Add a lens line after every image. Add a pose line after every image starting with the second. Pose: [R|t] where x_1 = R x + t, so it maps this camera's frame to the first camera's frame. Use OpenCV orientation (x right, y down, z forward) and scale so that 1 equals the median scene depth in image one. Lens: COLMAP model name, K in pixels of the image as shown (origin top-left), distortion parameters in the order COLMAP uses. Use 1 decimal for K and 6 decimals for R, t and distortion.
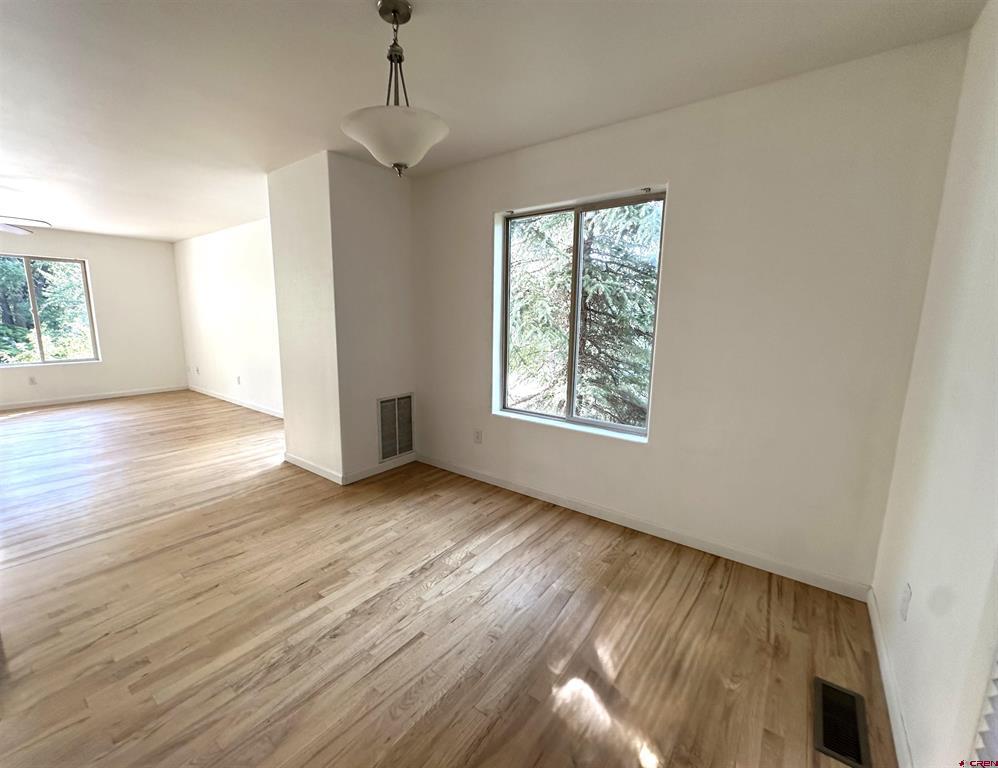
lens RADIAL K [[424.6, 0, 495.0], [0, 424.6, 388.1], [0, 0, 1]] dist [-0.004061, 0.000089]
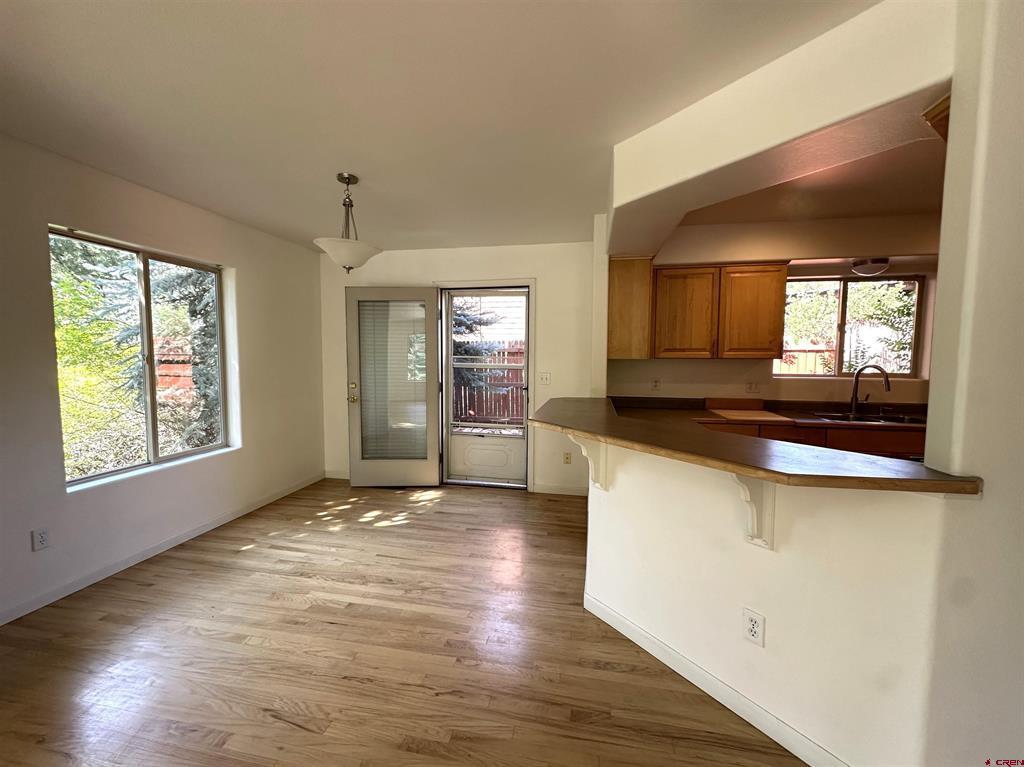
lens RADIAL K [[409.9, 0, 509.0], [0, 409.9, 381.4], [0, 0, 1]] dist [-0.002733, 0.000306]
pose [[-0.444760, -0.070963, 0.892834, -1.266649], [0.141400, 0.978792, 0.148233, -0.163212], [-0.884418, 0.192175, -0.425293, 0.798181]]
